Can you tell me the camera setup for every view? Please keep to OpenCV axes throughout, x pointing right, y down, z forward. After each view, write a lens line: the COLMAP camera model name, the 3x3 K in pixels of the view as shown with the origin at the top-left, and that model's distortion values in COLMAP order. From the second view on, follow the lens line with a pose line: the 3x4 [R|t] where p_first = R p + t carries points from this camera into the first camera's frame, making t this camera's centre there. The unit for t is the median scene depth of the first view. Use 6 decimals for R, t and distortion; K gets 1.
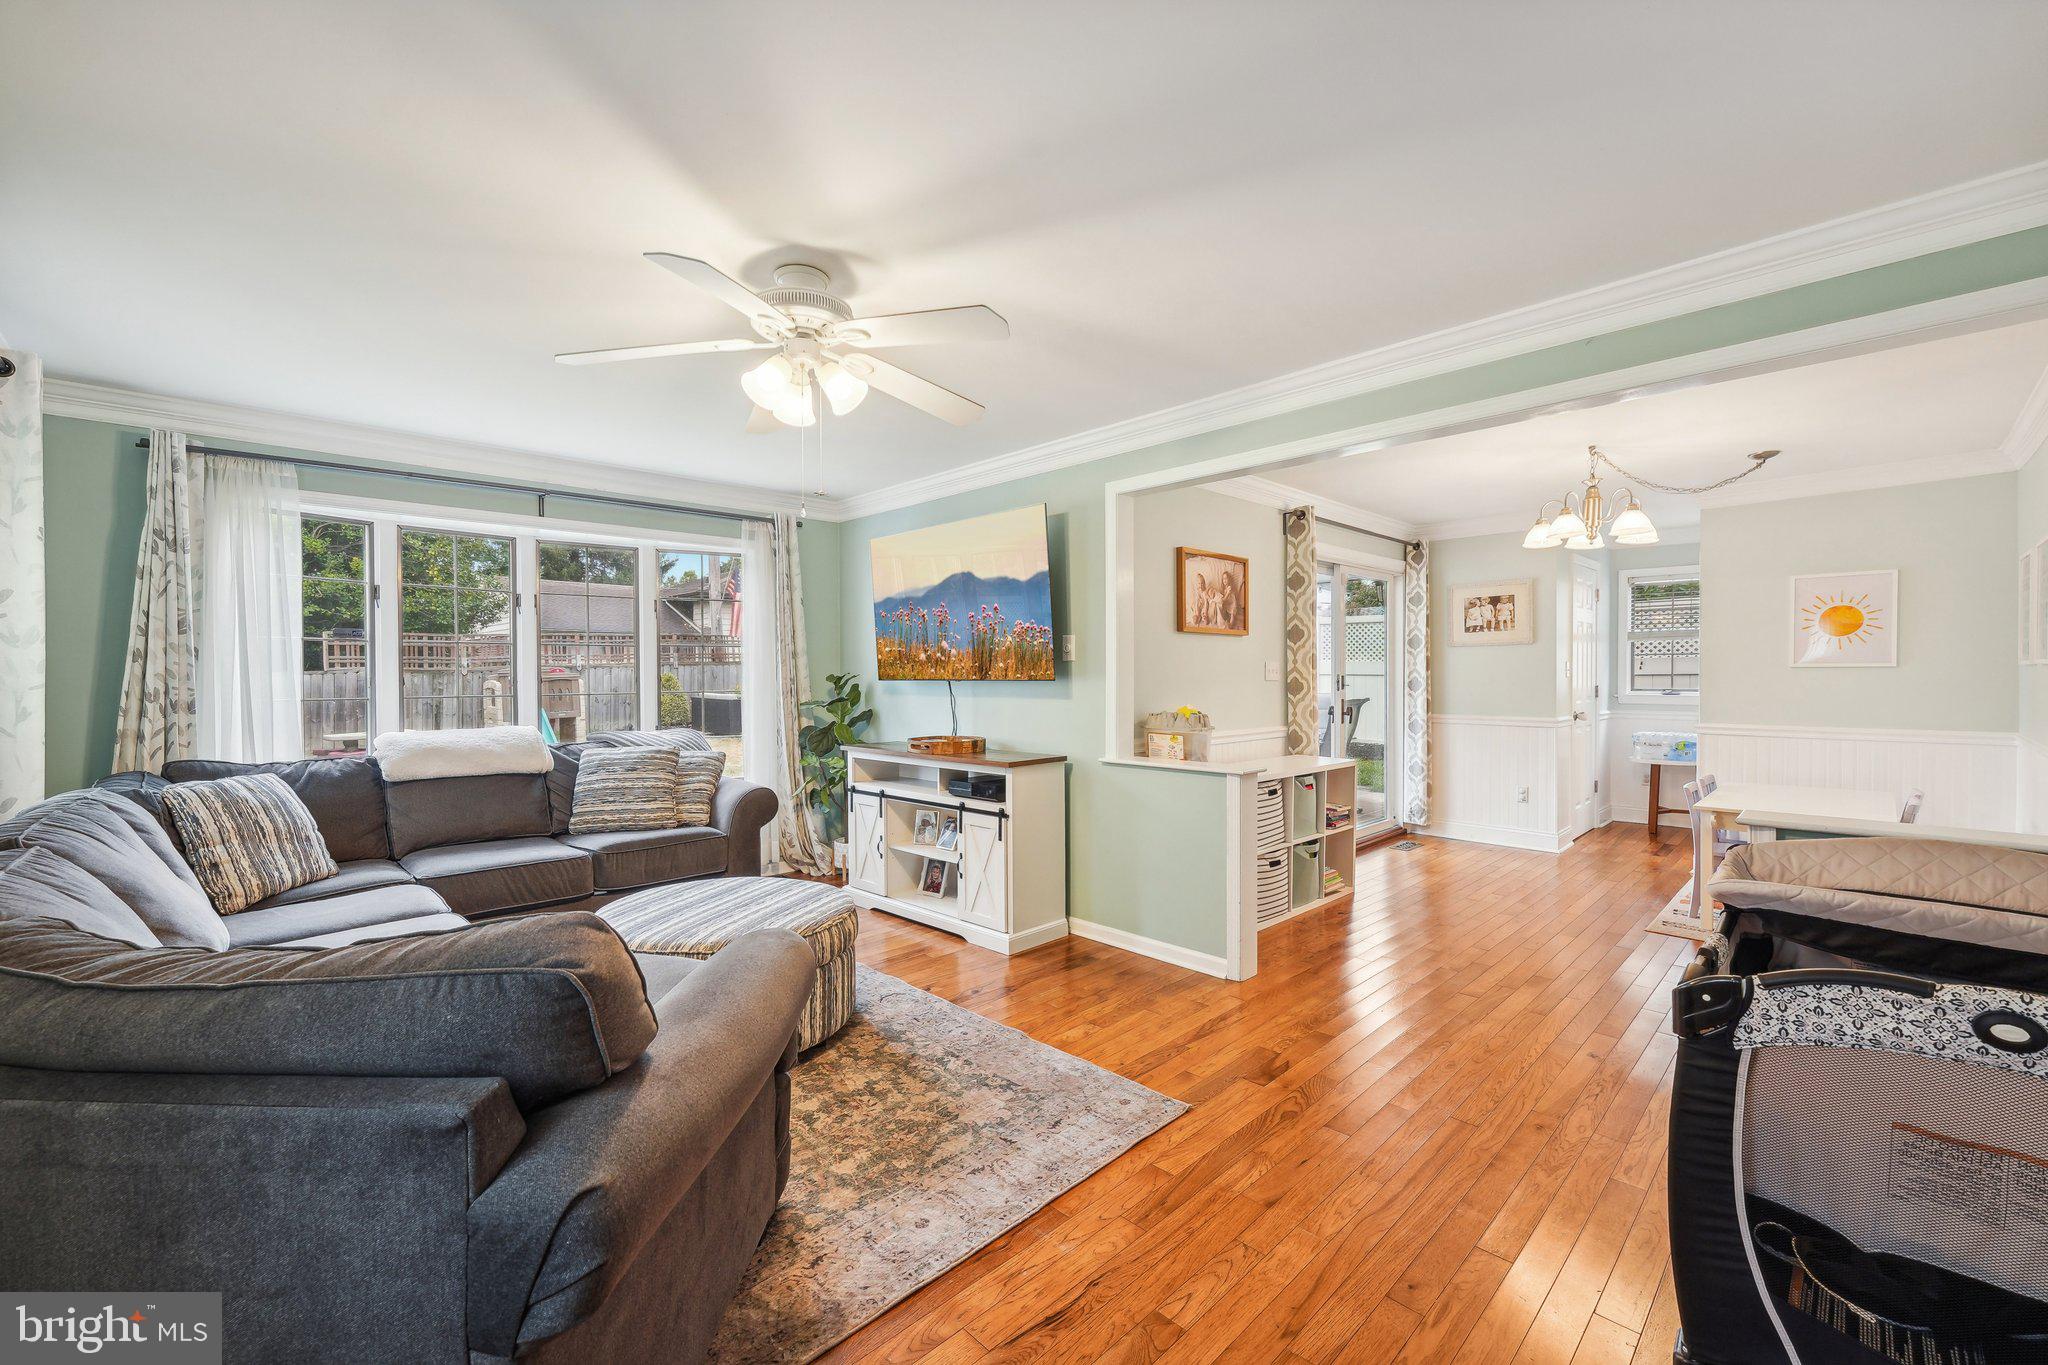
lens RADIAL K [[830.4, 0, 1017.8], [0, 830.4, 677.2], [0, 0, 1]] dist [-0.002138, -0.000212]
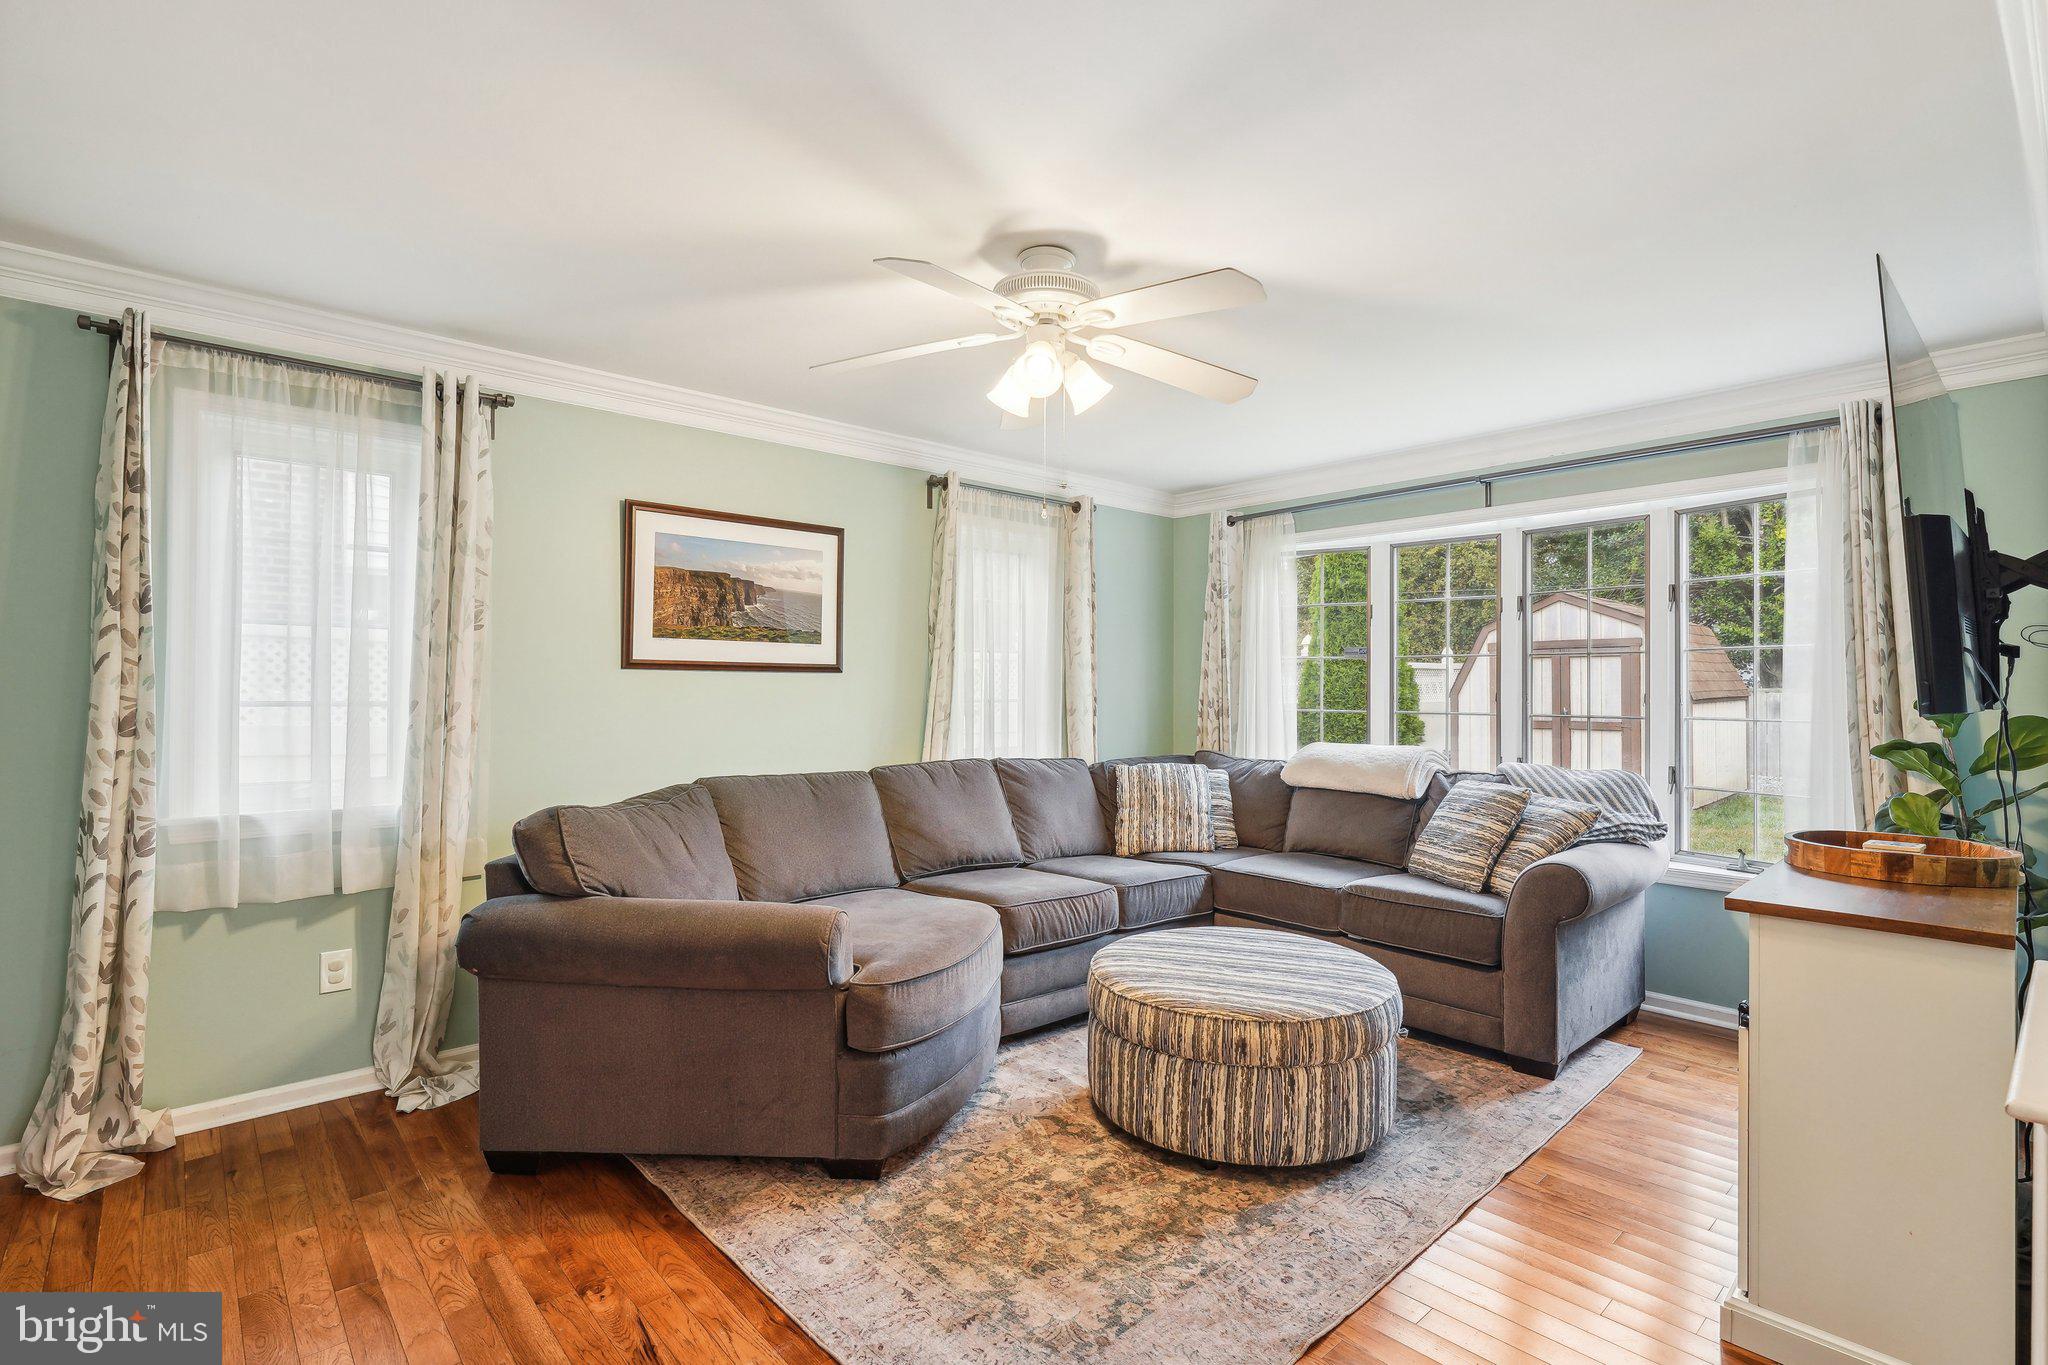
lens RADIAL K [[963.3, 0, 1021.1], [0, 963.3, 677.7], [0, 0, 1]] dist [0.003355, 0.000432]
pose [[-0.037114, -0.006924, -0.999287, 0.685597], [-0.011260, 0.999915, -0.006510, -0.007854], [0.999248, 0.011010, -0.037189, 0.865481]]
